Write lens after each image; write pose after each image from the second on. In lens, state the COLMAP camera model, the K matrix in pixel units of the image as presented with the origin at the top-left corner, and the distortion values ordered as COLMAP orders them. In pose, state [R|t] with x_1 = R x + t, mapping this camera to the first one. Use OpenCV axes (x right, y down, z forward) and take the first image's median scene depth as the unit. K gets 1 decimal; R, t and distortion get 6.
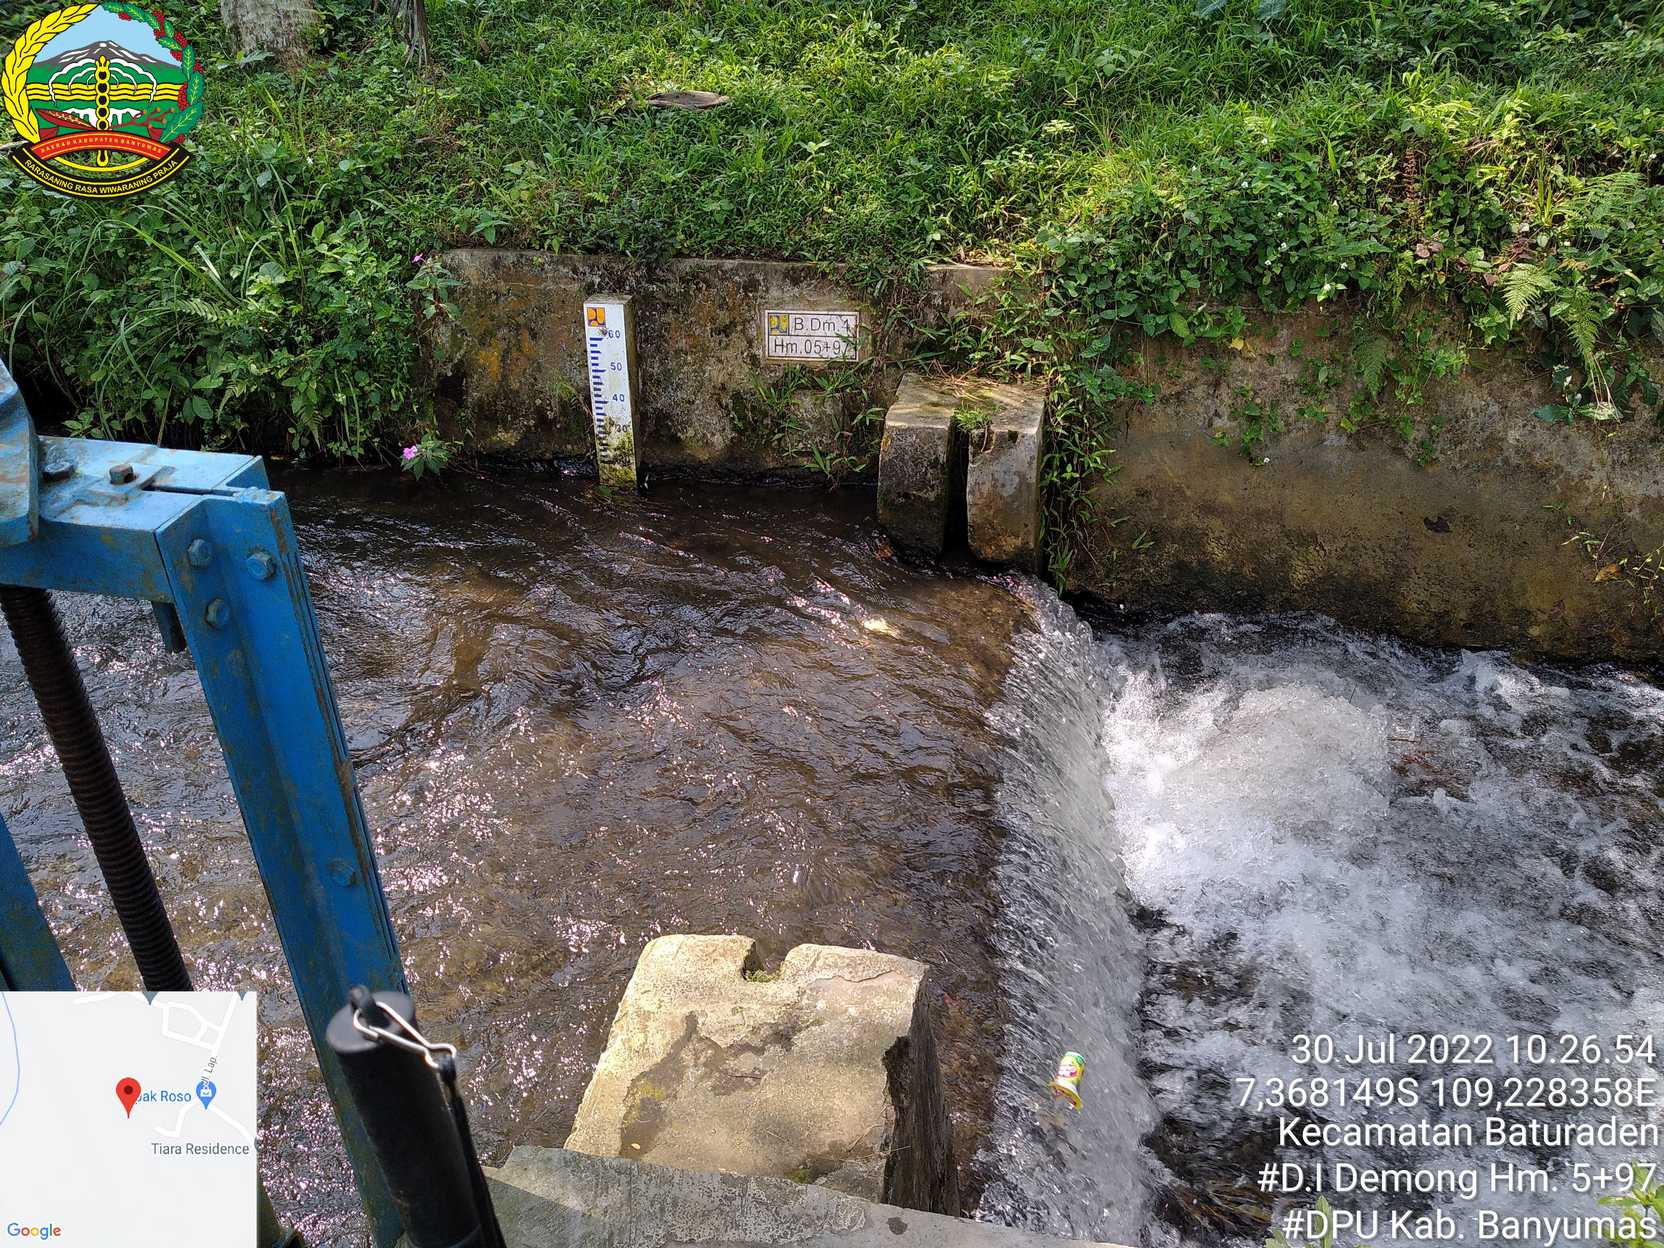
lens RADIAL K [[1400.6, 0, 821.8], [0, 1400.6, 640.5], [0, 0, 1]] dist [0.027400, -0.070202]
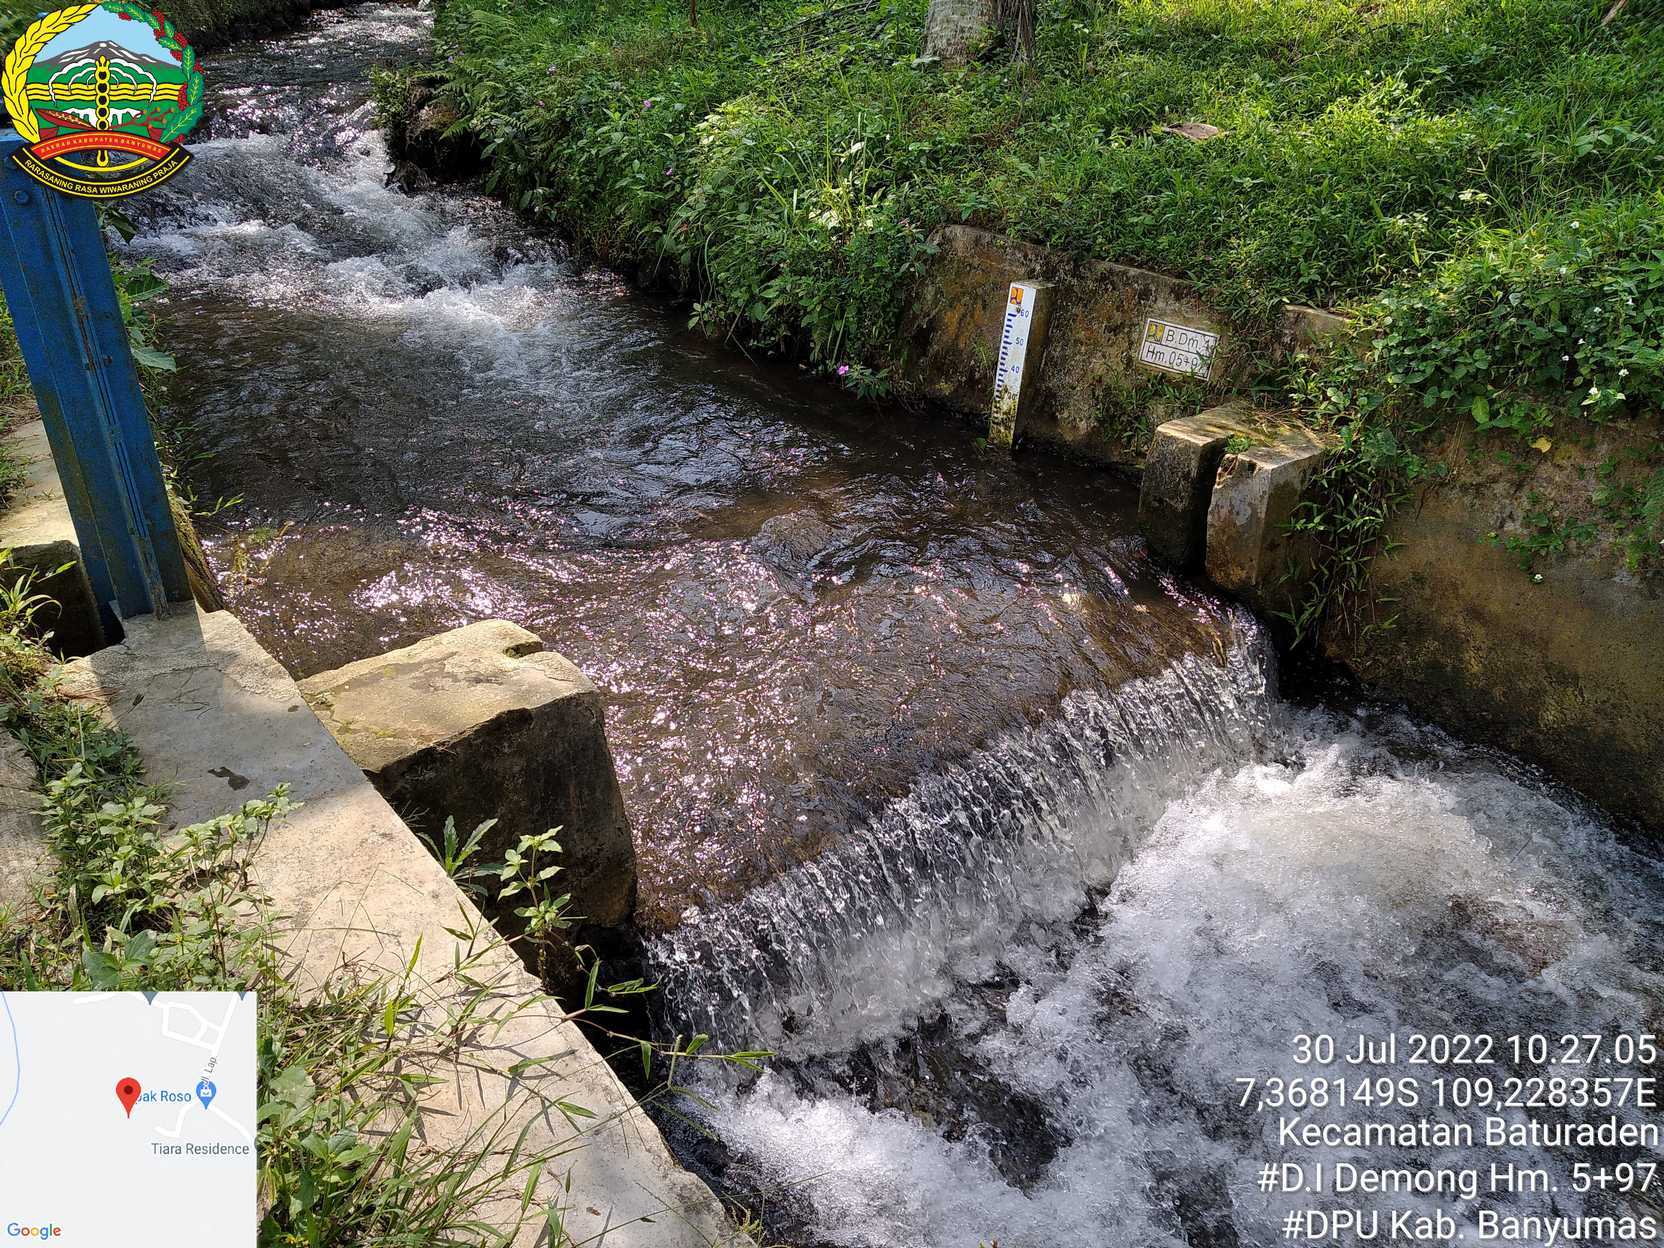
lens RADIAL K [[1400.6, 0, 819.0], [0, 1400.6, 619.6], [0, 0, 1]] dist [0.027400, -0.070202]
pose [[0.764680, 0.321608, -0.558420, 0.440383], [-0.353252, 0.933959, 0.054160, 0.011637], [0.538960, 0.155848, 0.827788, 0.005331]]
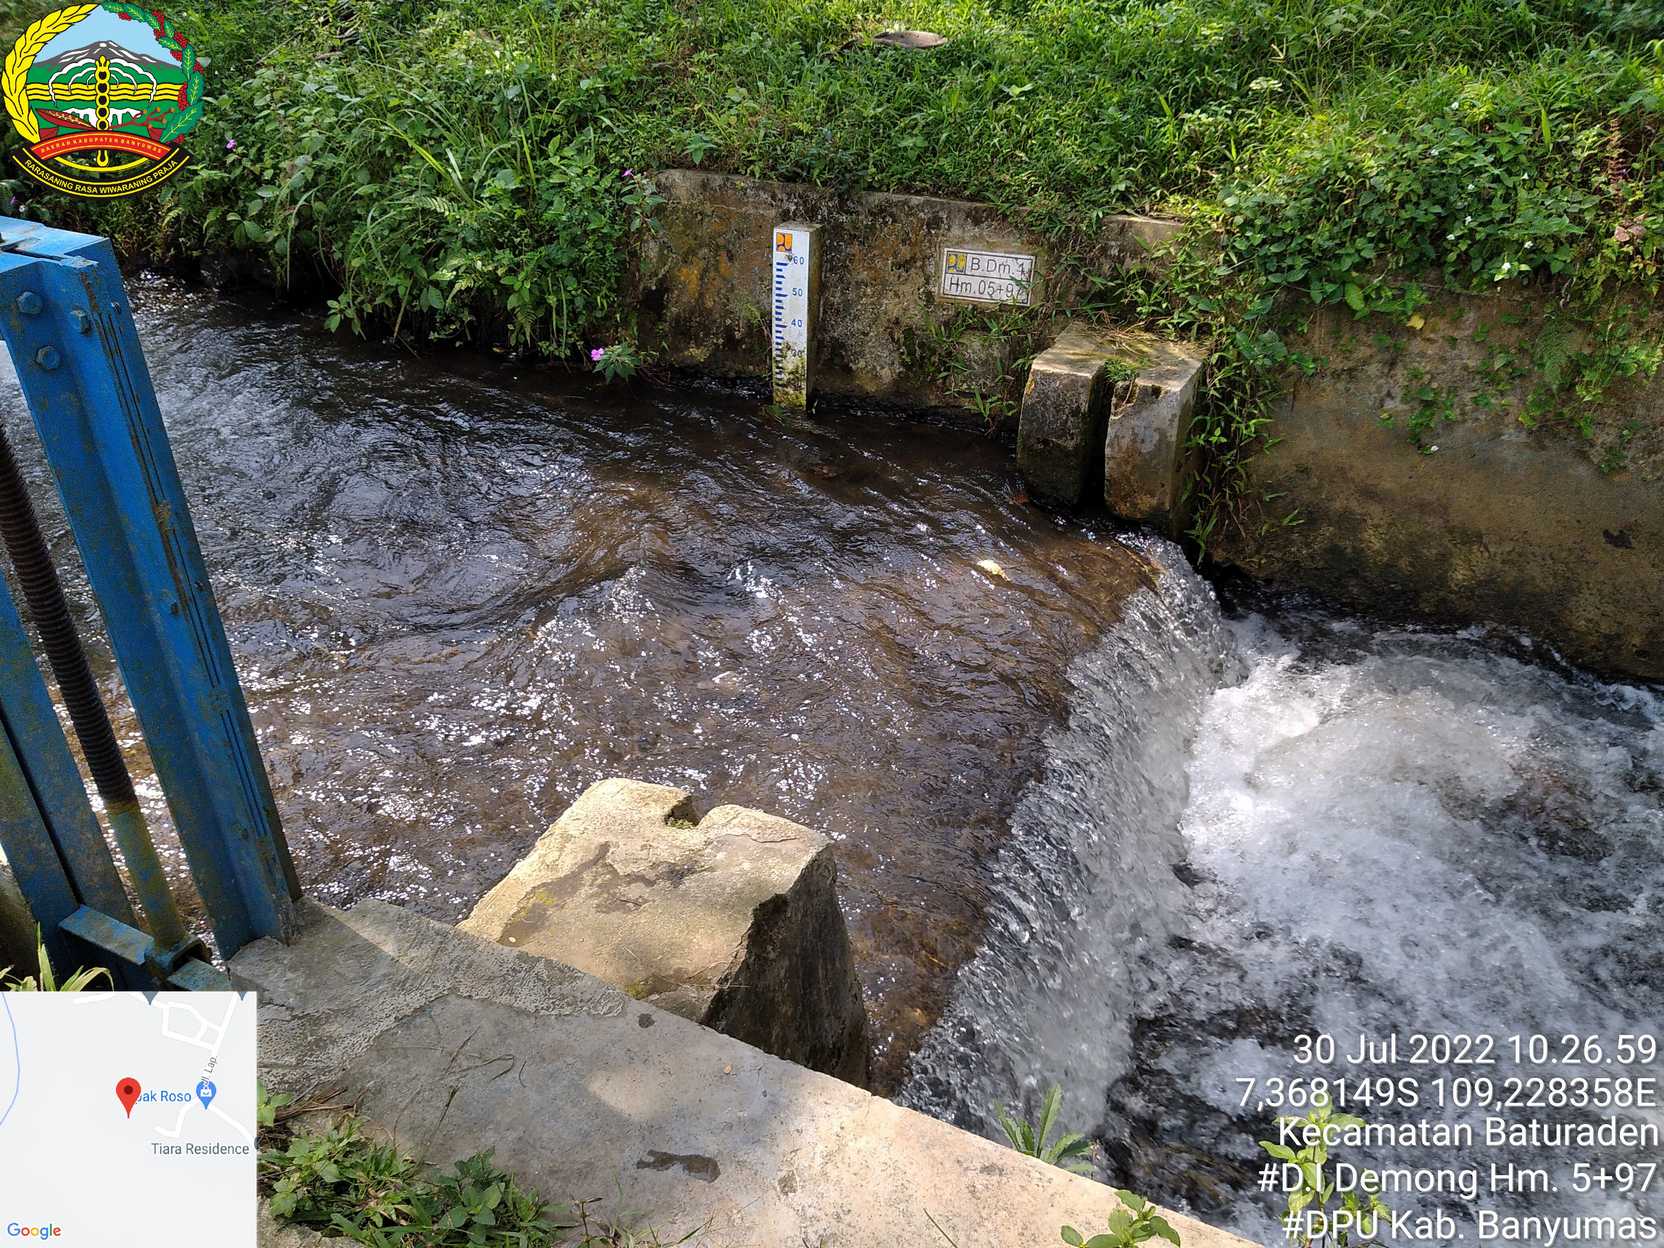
lens RADIAL K [[1400.6, 0, 814.8], [0, 1400.6, 632.8], [0, 0, 1]] dist [0.027400, -0.070202]
pose [[0.968221, 0.139481, -0.207588, 0.116908], [-0.136635, 0.990224, 0.028058, 0.023396], [0.209472, 0.001198, 0.977814, -0.010360]]
